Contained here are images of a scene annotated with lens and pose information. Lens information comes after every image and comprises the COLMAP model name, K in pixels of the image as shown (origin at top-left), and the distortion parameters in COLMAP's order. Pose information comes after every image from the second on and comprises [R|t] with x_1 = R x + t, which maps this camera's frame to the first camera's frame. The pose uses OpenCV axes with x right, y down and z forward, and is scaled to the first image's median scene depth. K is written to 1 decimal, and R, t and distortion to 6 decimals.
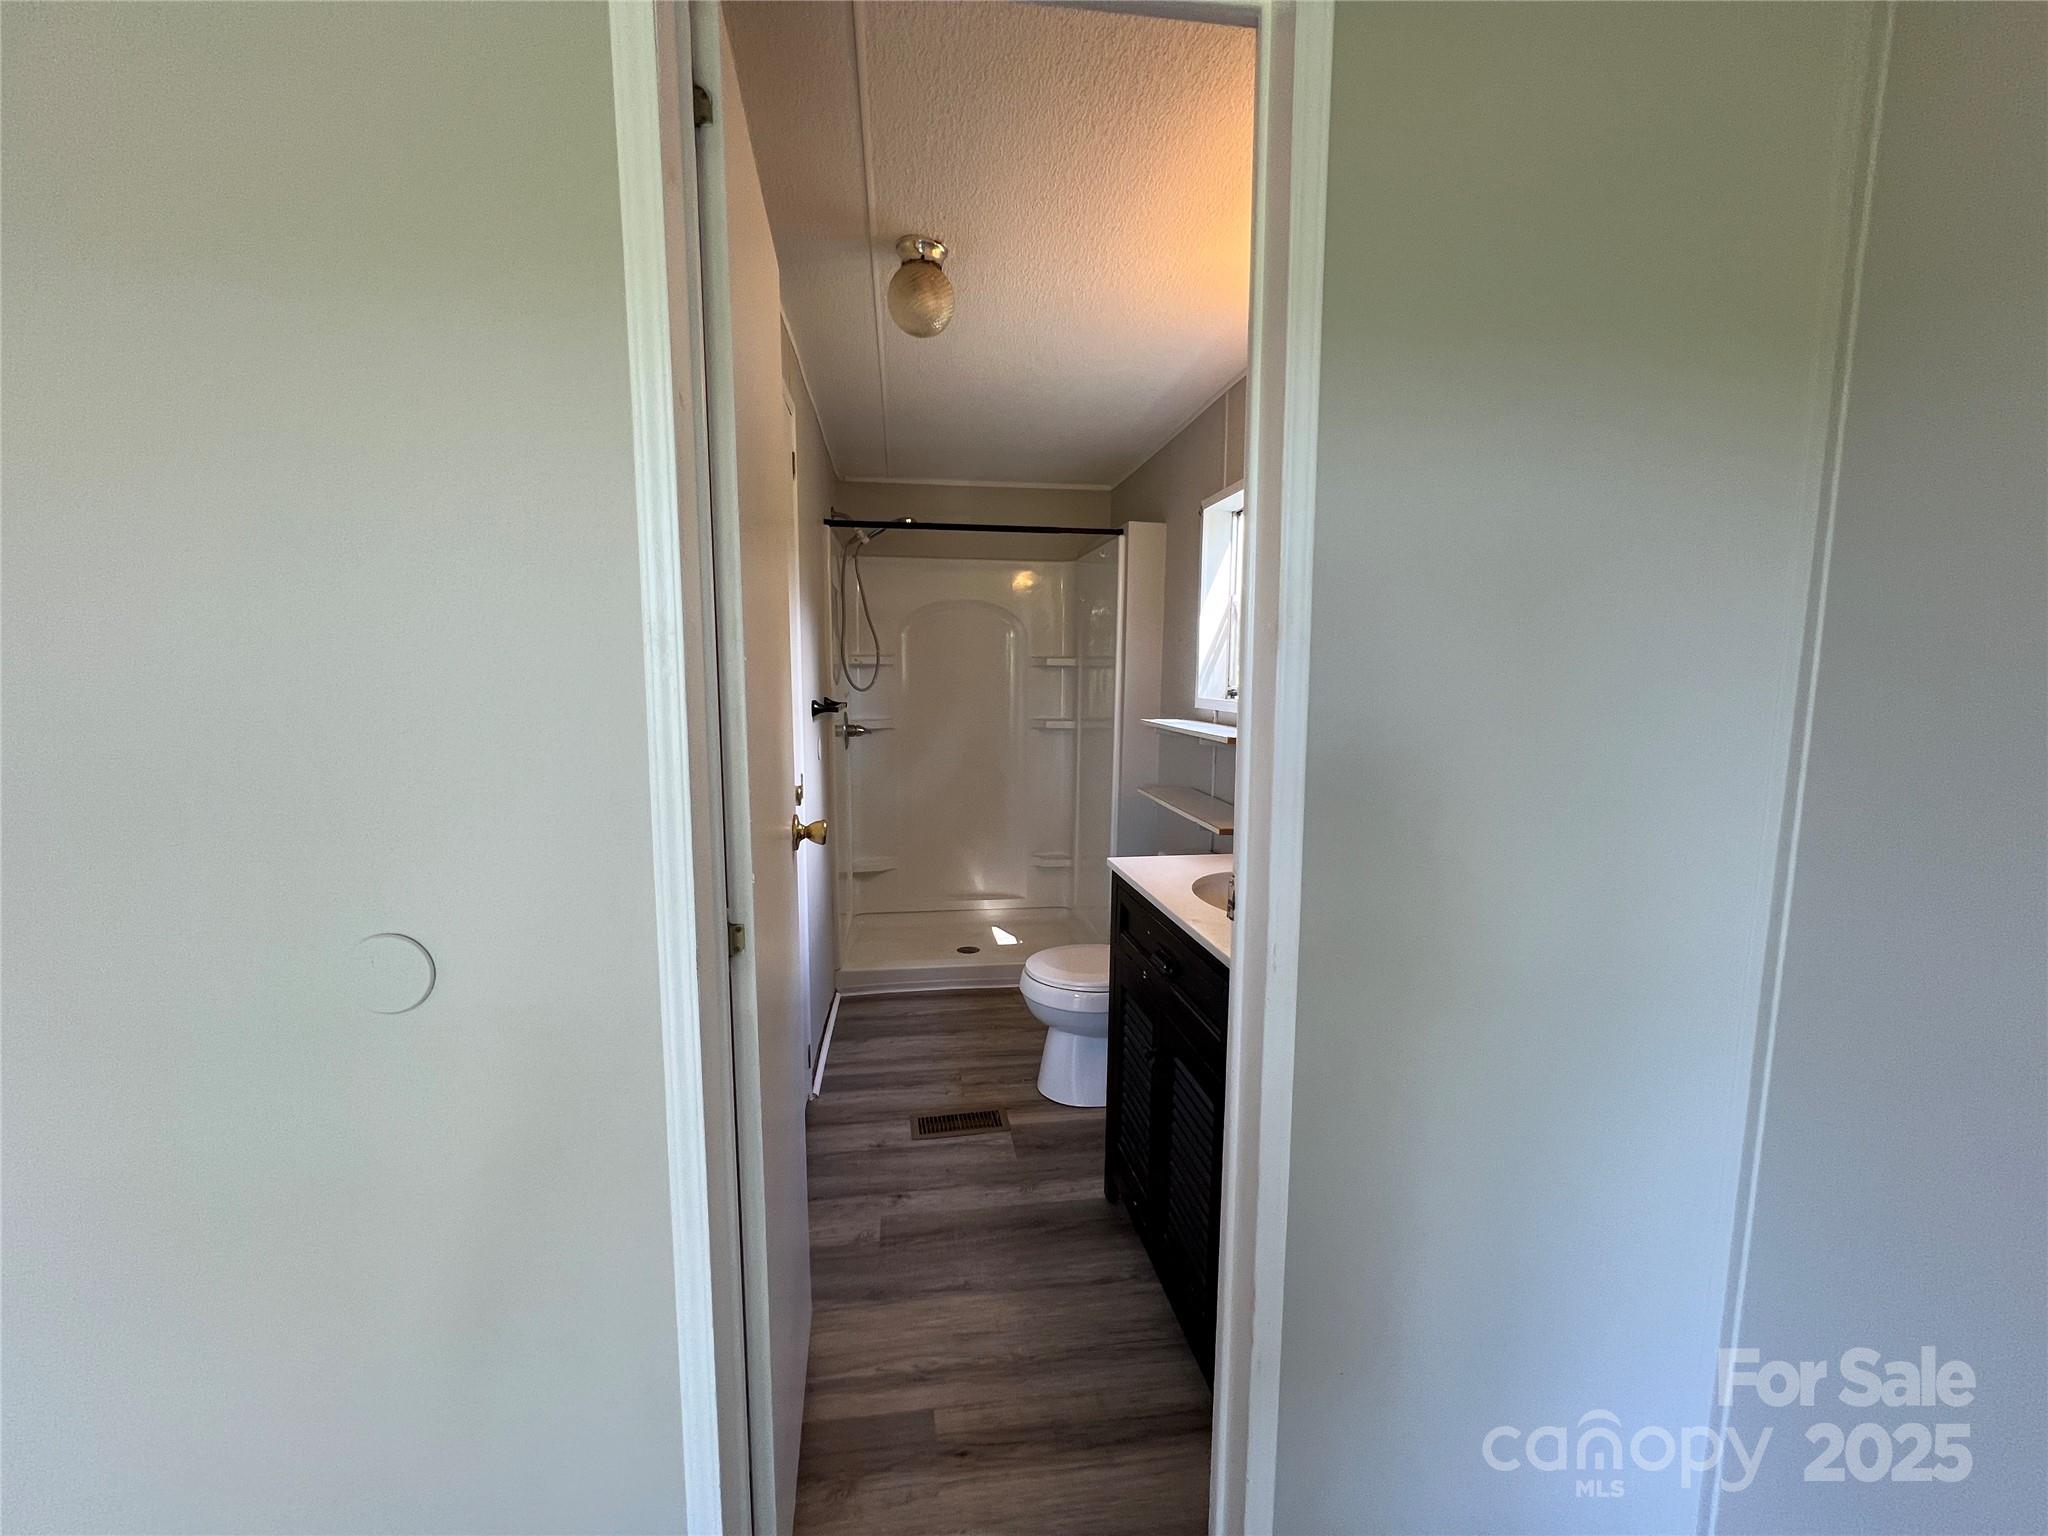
lens RADIAL K [[816.9, 0, 1020.1], [0, 816.9, 766.1], [0, 0, 1]] dist [0.001427, -0.000527]
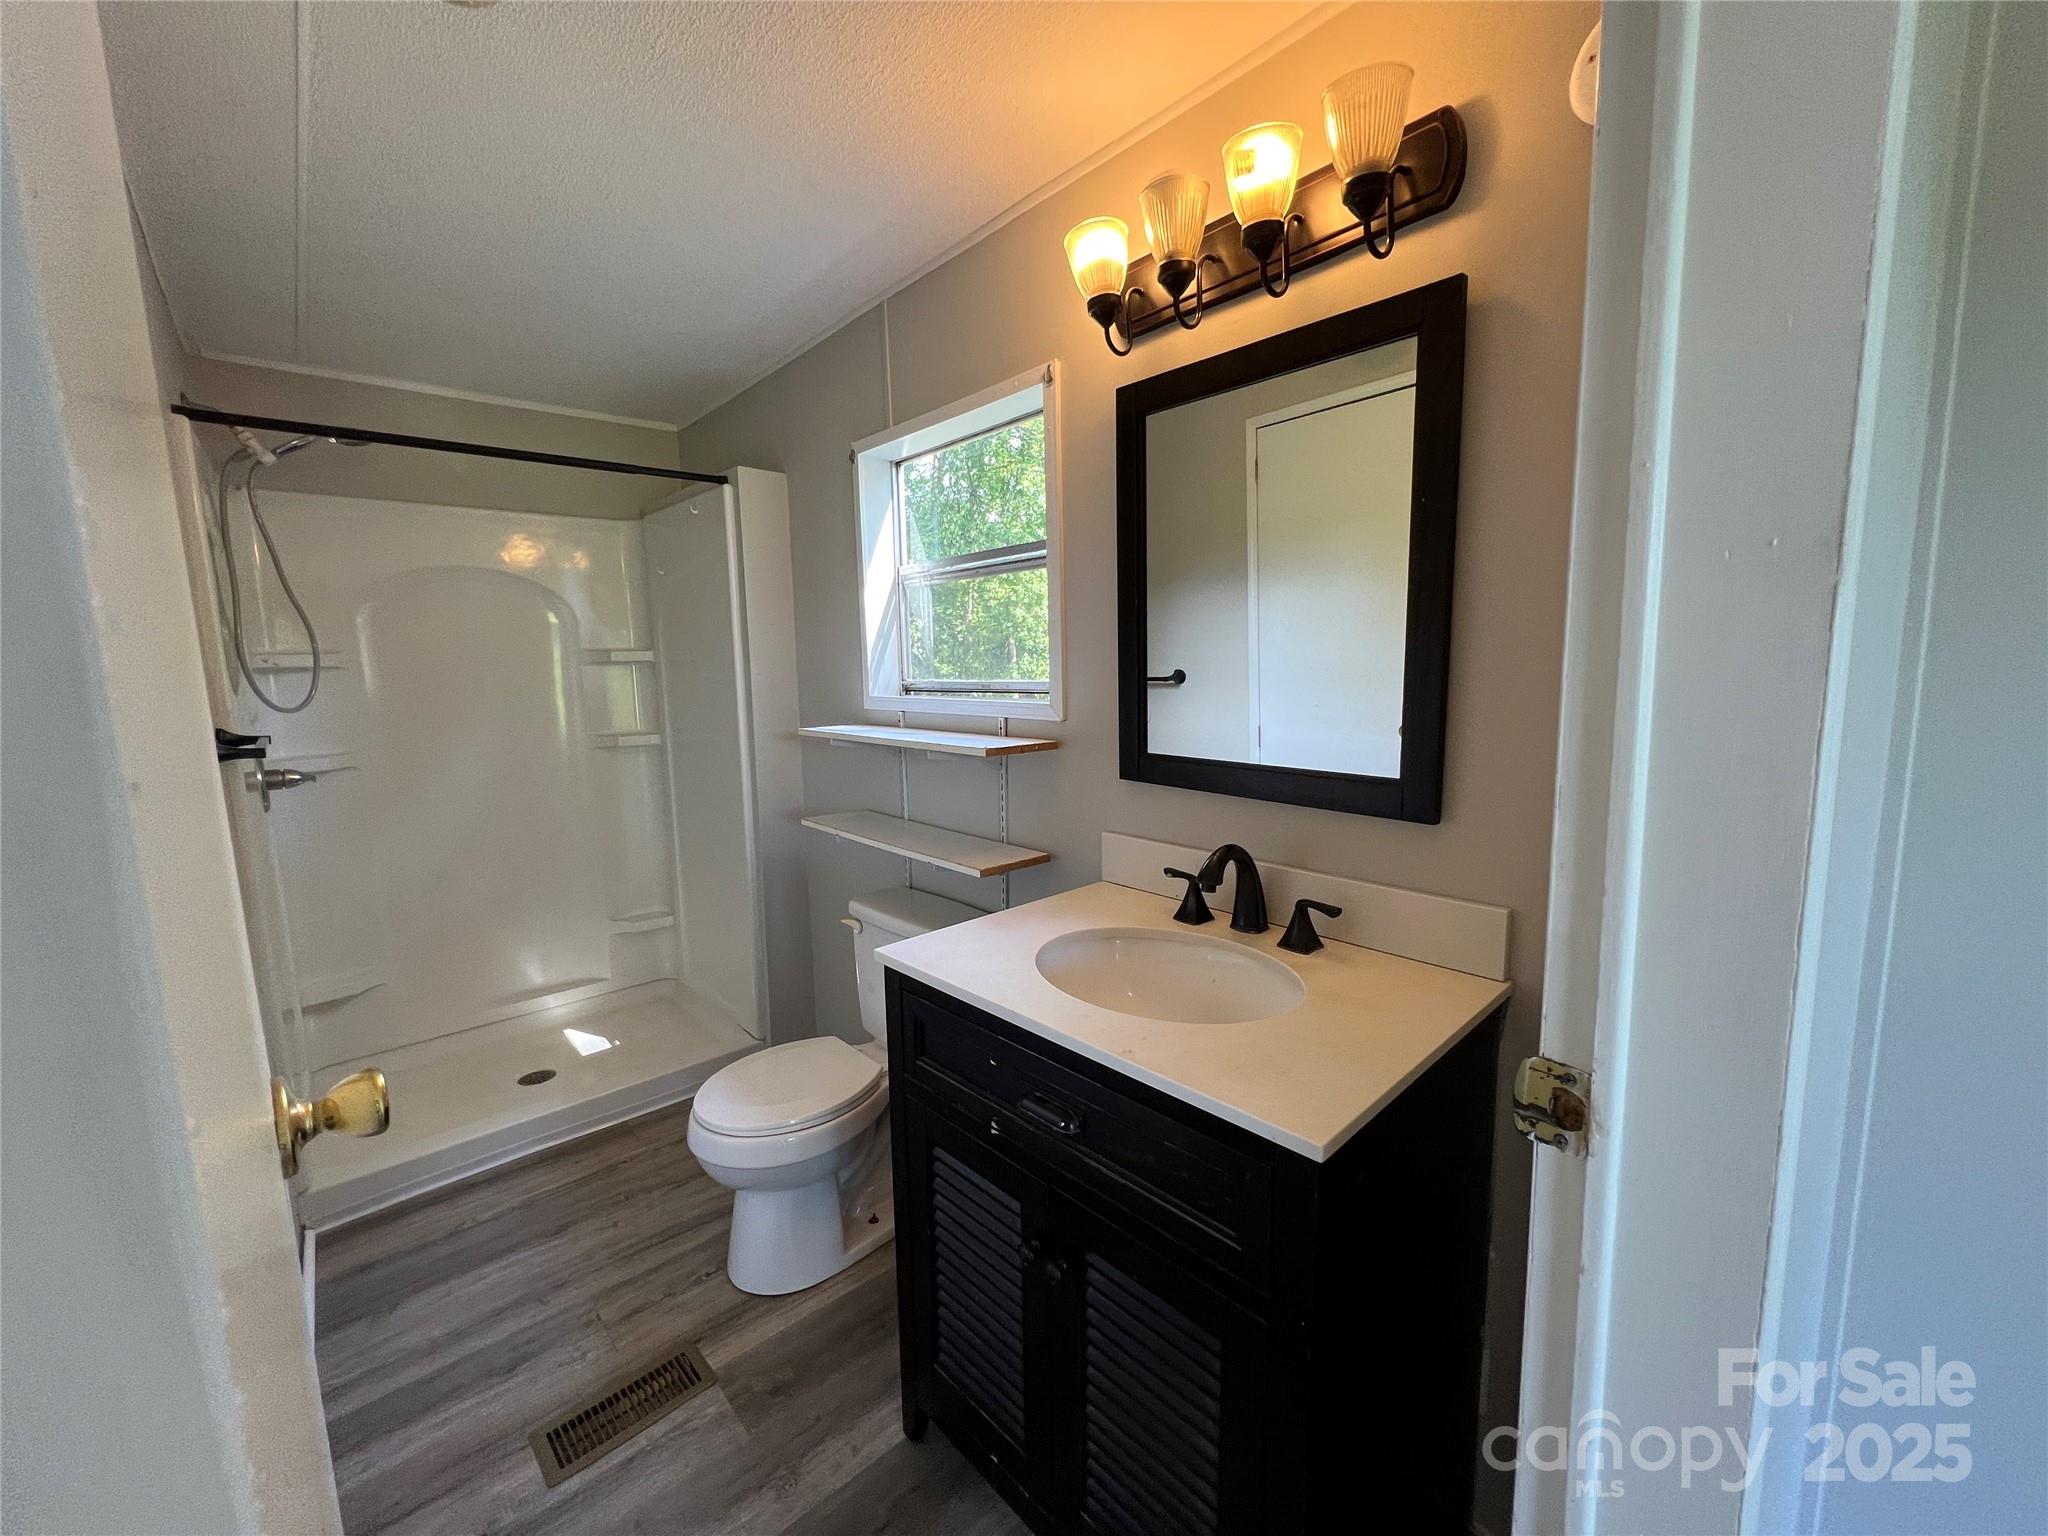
lens RADIAL K [[816.9, 0, 1018.5], [0, 816.9, 767.5], [0, 0, 1]] dist [0.001427, -0.000527]
pose [[0.836854, -0.096713, 0.538816, -0.090706], [0.090752, 0.995161, 0.037673, -0.031259], [-0.539852, 0.017372, 0.841581, 0.255452]]
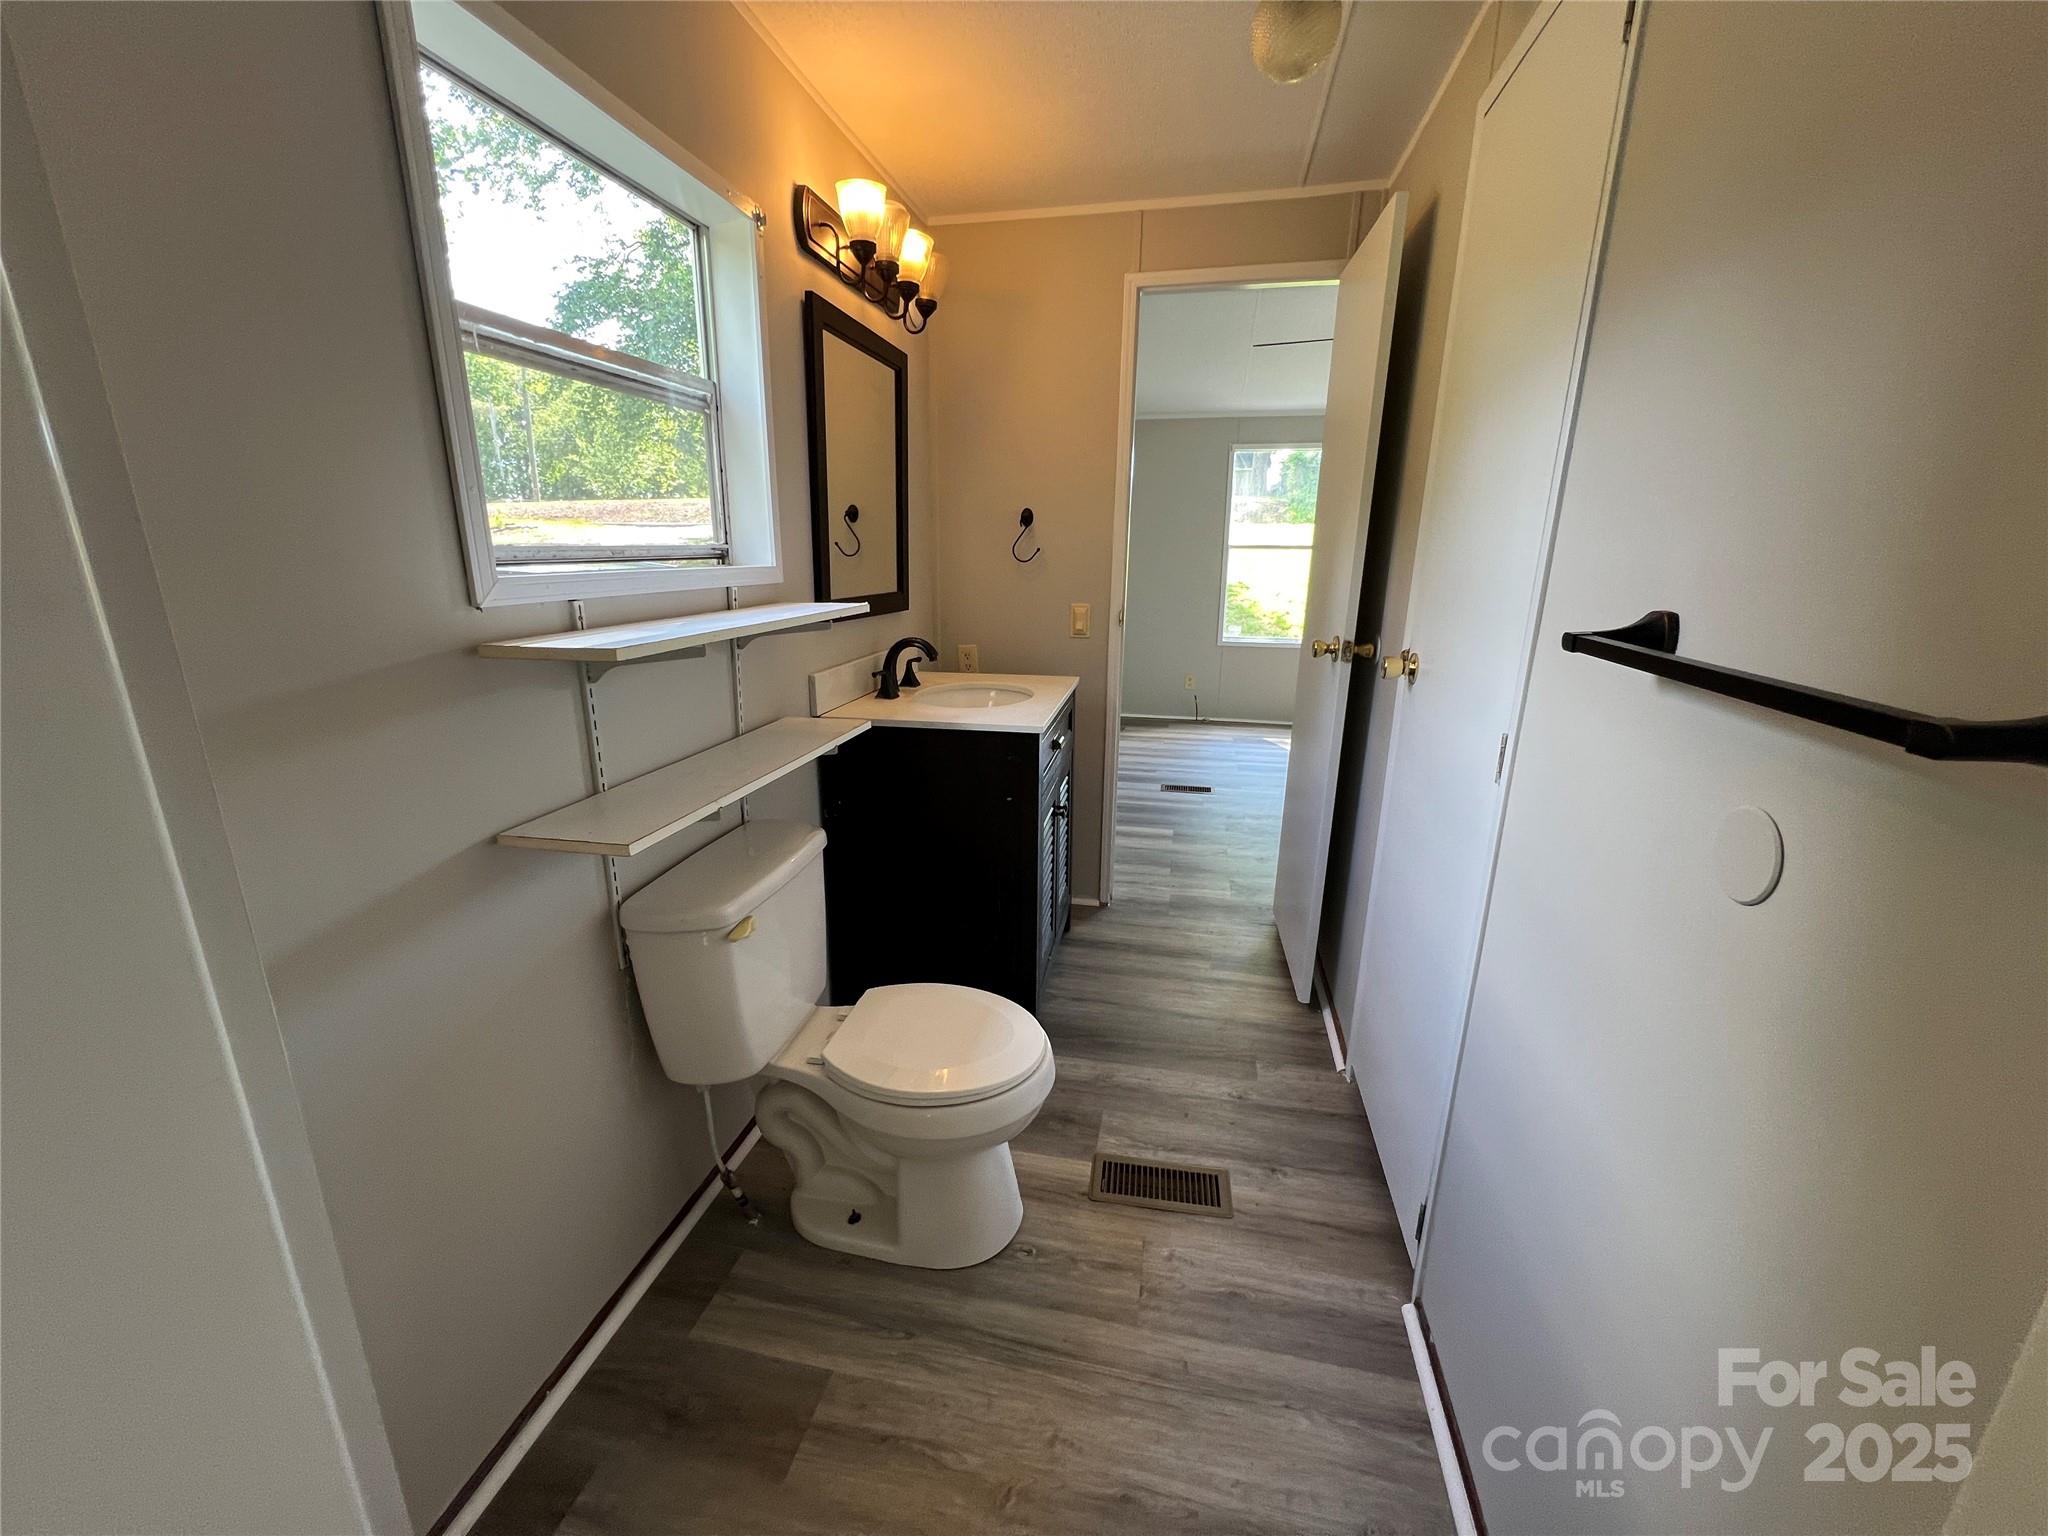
lens RADIAL K [[816.9, 0, 1017.6], [0, 816.9, 767.5], [0, 0, 1]] dist [0.001427, -0.000527]
pose [[-0.935472, -0.107738, 0.336578, -0.127555], [0.026631, 0.928198, 0.371132, -0.131661], [-0.352396, 0.356147, -0.865434, 1.234855]]
